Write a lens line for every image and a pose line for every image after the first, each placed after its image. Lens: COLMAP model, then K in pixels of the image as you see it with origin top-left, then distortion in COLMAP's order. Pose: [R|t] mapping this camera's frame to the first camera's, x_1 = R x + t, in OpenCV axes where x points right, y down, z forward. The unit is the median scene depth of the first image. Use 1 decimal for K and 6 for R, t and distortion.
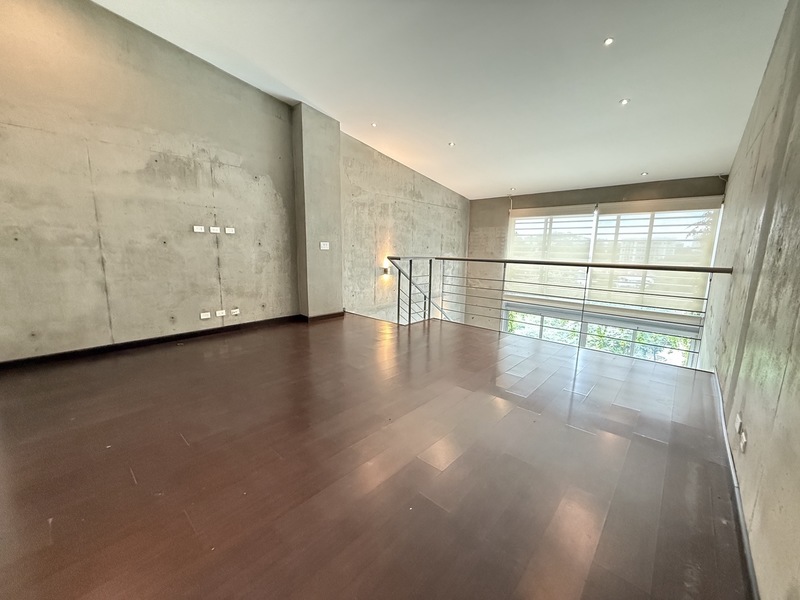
lens RADIAL K [[319.6, 0, 400.0], [0, 319.6, 300.0], [0, 0, 1]] dist [-0.000951, -0.000074]
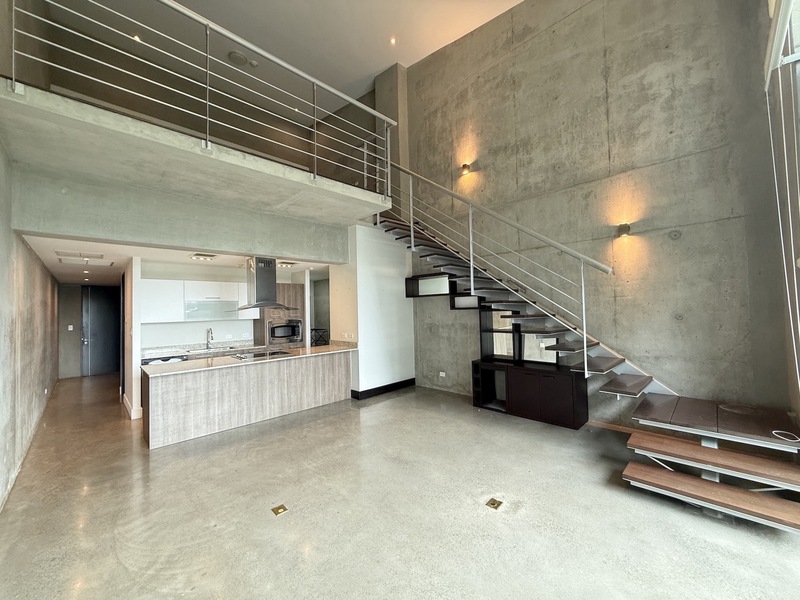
lens RADIAL K [[319.6, 0, 400.0], [0, 319.6, 300.0], [0, 0, 1]] dist [-0.000951, -0.000074]
pose [[-0.065050, -0.040469, -0.997061, 0.629741], [-0.132699, 0.990654, -0.031552, 0.234750], [0.989019, 0.130257, -0.069812, 0.785532]]
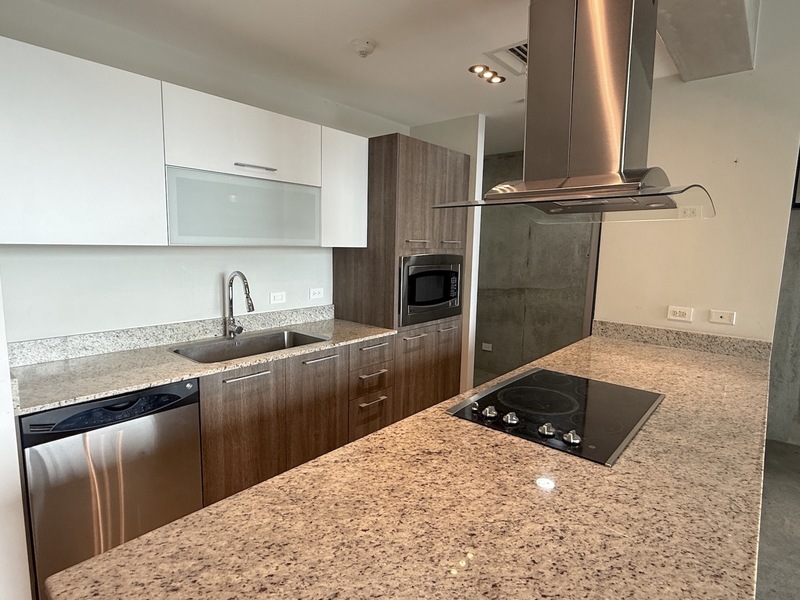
lens RADIAL K [[434.9, 0, 400.0], [0, 434.9, 300.0], [0, 0, 1]] dist [-0.001554, -0.000738]
pose [[0.021288, 0.112512, -0.993422, 0.235880], [-0.178250, 0.978154, 0.106963, 0.299250], [0.983755, 0.174801, 0.040878, 0.420652]]
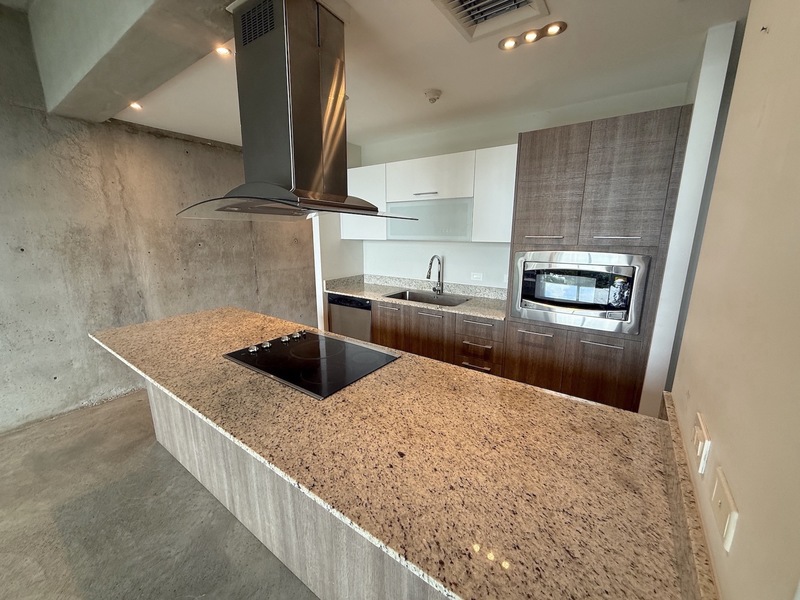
lens RADIAL K [[319.6, 0, 400.0], [0, 319.6, 300.0], [0, 0, 1]] dist [-0.000951, -0.000074]
pose [[-0.993358, 0.008730, -0.114730, 0.021272], [-0.033578, 0.931718, 0.361626, 0.246356], [0.110053, 0.363077, -0.925237, 0.681703]]
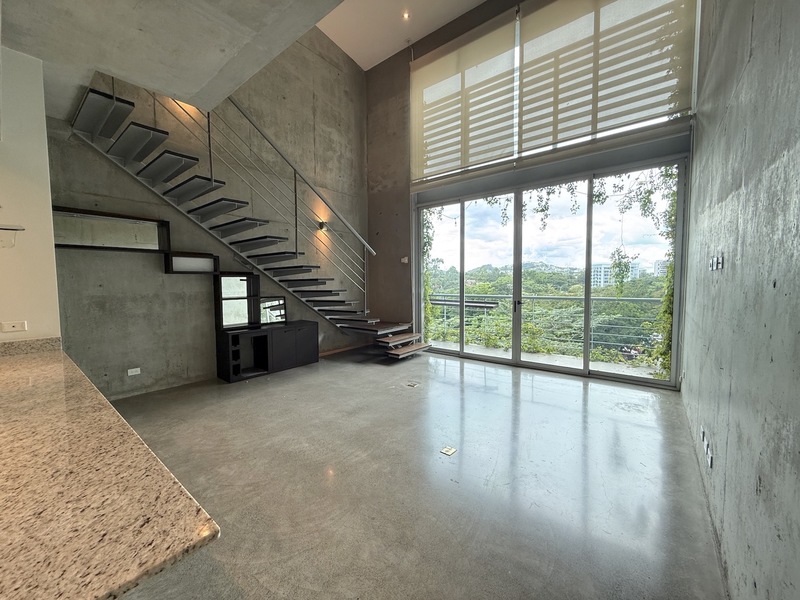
lens RADIAL K [[319.6, 0, 400.0], [0, 319.6, 300.0], [0, 0, 1]] dist [-0.000951, -0.000074]
pose [[0.997949, -0.026349, 0.058343, 0.269027], [0.032016, 0.994628, -0.098439, 0.317458], [-0.055436, 0.100105, 0.993431, 0.354294]]
